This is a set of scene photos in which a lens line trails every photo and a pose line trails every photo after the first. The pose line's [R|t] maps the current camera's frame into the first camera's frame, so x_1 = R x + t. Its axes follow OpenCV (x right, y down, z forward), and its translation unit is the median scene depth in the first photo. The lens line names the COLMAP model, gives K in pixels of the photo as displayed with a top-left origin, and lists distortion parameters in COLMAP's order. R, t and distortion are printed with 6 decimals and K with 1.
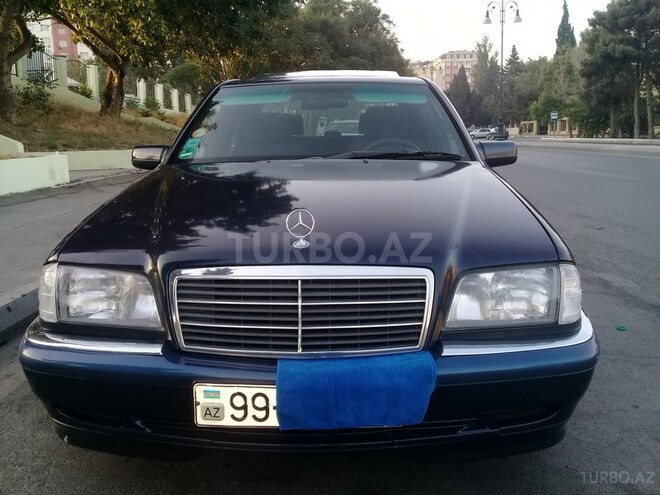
lens RADIAL K [[622.4, 0, 330.5], [0, 622.4, 275.9], [0, 0, 1]] dist [0.107185, -0.191833]
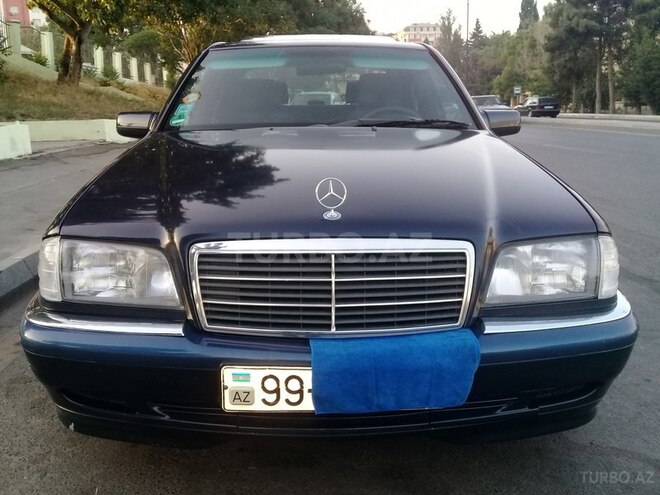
lens RADIAL K [[622.4, 0, 330.5], [0, 622.4, 275.9], [0, 0, 1]] dist [0.107185, -0.191833]
pose [[0.998308, -0.006885, 0.057742, -0.092723], [0.004553, 0.999173, 0.040413, 0.001402], [-0.057973, -0.040082, 0.997513, 0.062532]]
